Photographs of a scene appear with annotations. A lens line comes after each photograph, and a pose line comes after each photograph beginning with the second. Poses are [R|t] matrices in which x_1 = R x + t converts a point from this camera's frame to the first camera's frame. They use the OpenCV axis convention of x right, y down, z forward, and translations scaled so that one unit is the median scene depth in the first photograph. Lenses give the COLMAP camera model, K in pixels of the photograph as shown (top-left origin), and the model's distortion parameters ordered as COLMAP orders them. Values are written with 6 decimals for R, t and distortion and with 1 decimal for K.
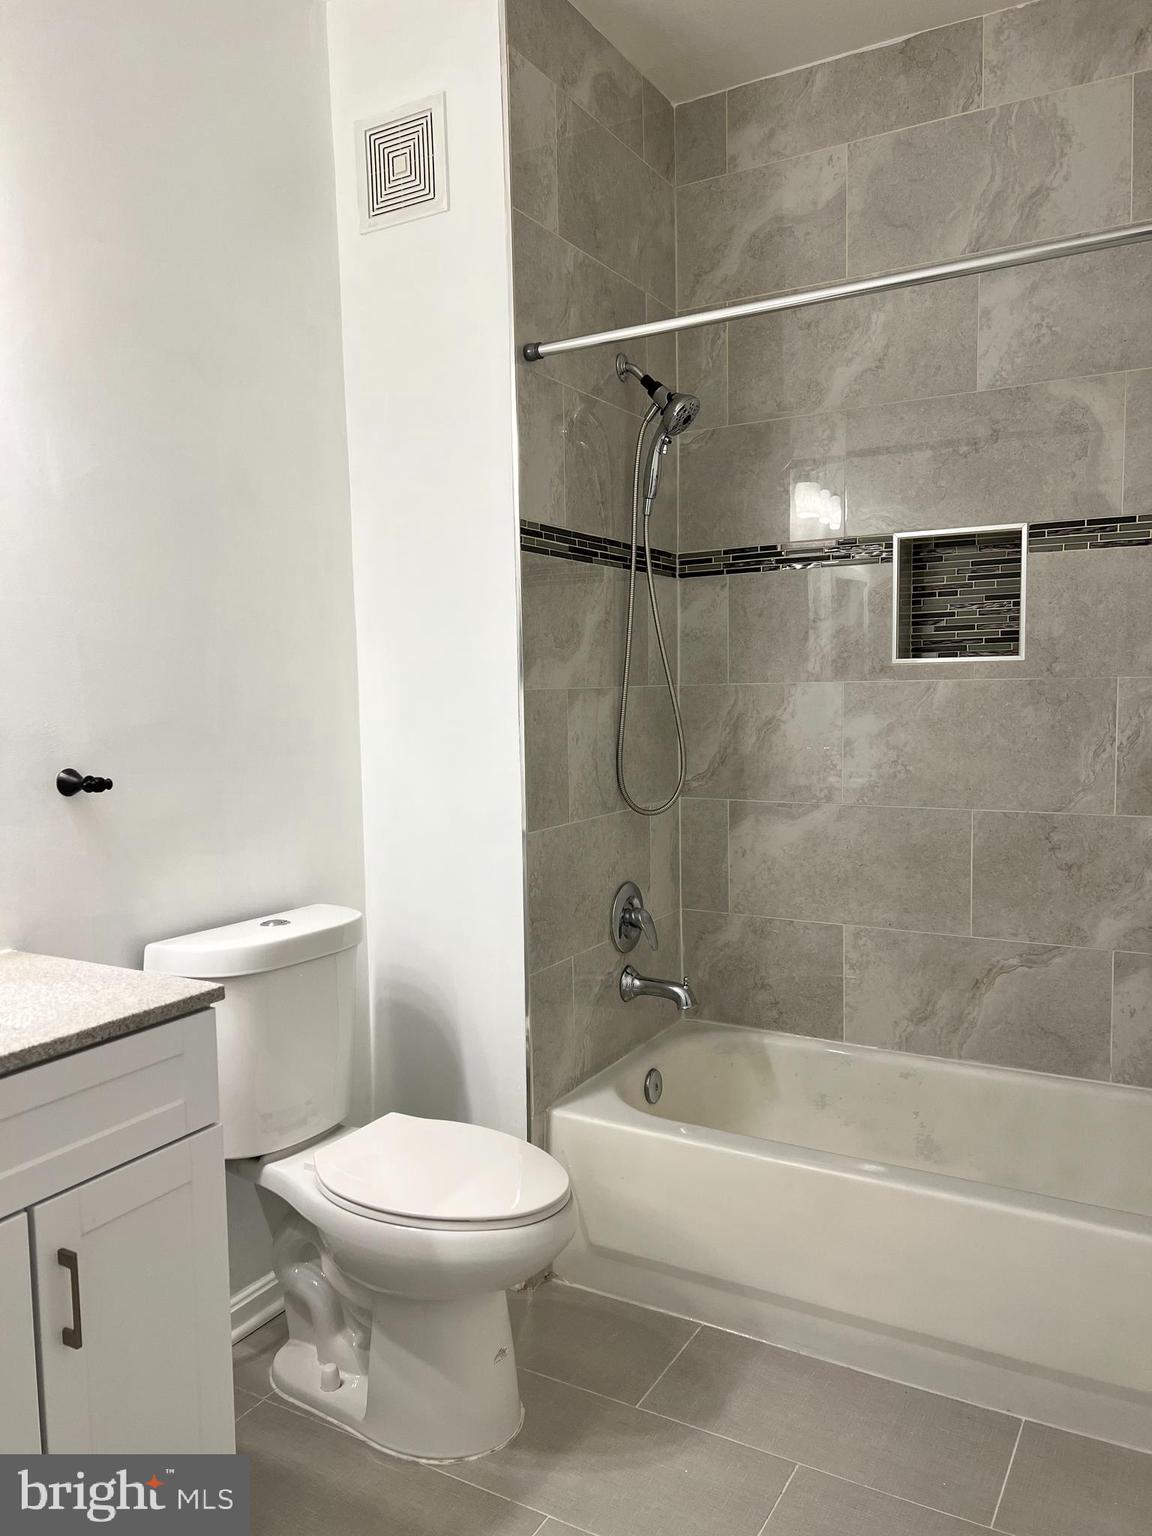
lens RADIAL K [[1148.0, 0, 575.9], [0, 1148.0, 771.1], [0, 0, 1]] dist [0.018127, -0.024402]
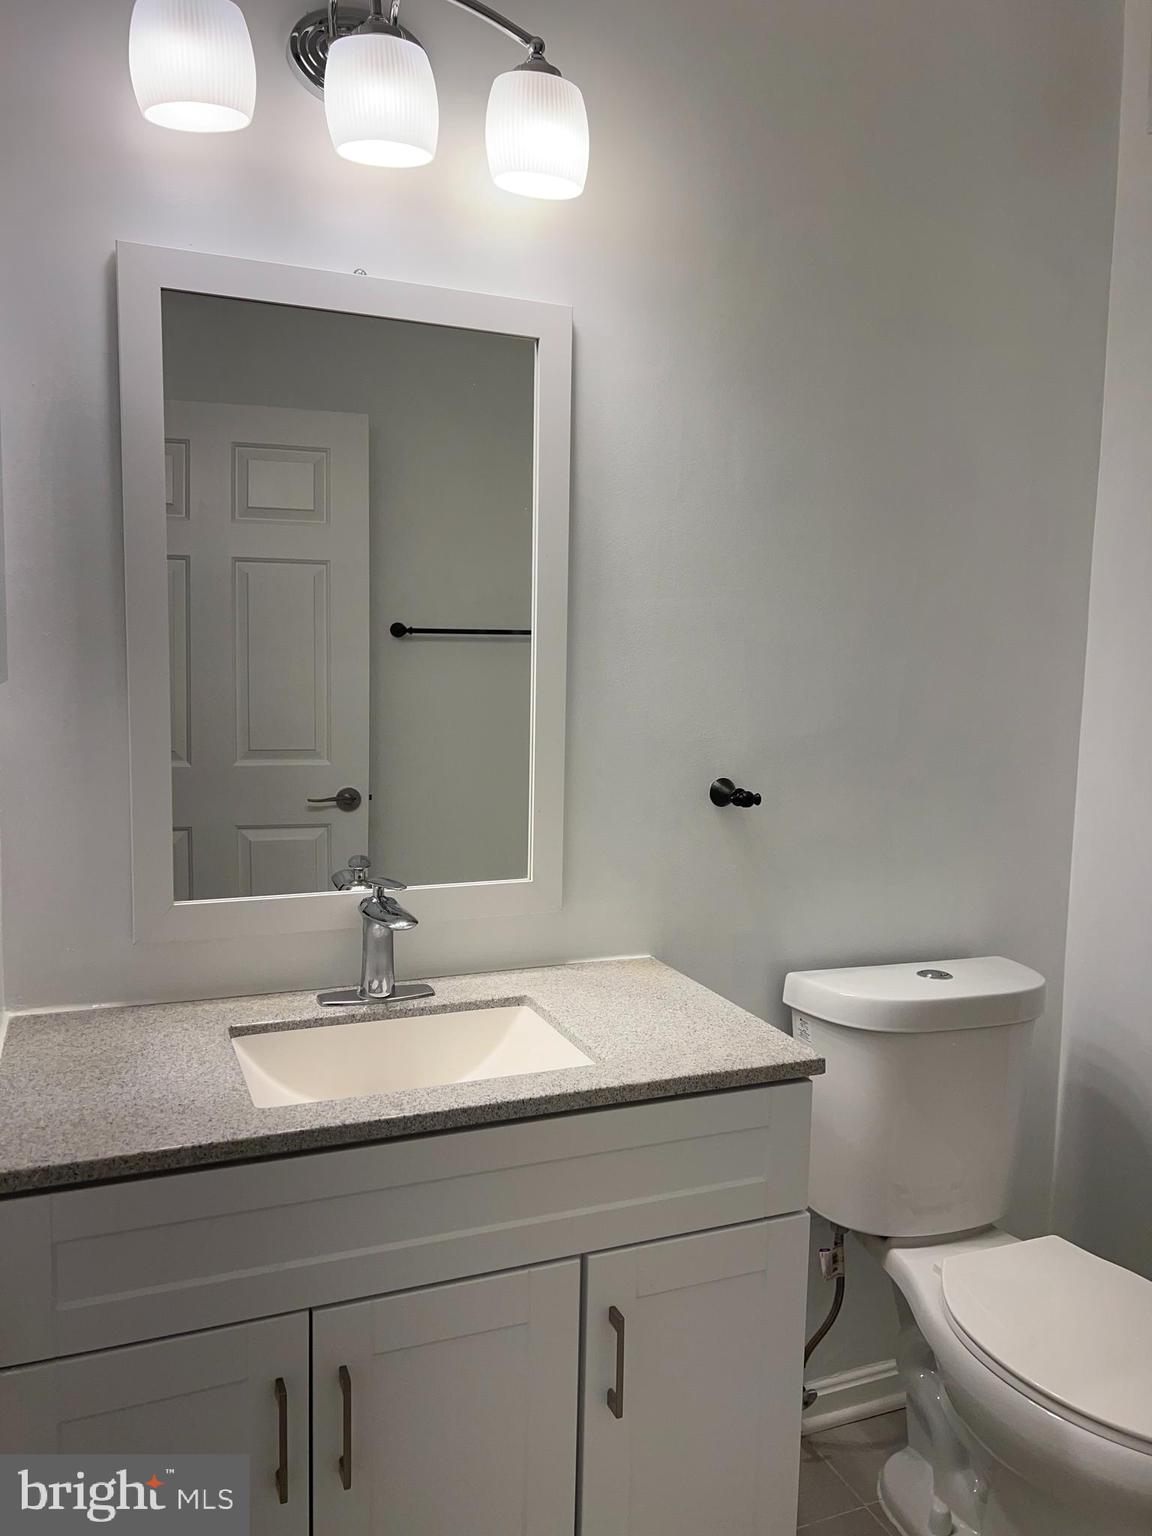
lens RADIAL K [[1148.0, 0, 573.4], [0, 1148.0, 766.3], [0, 0, 1]] dist [0.018127, -0.024402]
pose [[0.788287, 0.095314, -0.607881, 0.039444], [-0.085480, 0.995313, 0.045215, -0.044459], [0.609341, 0.016319, 0.792740, 0.170238]]
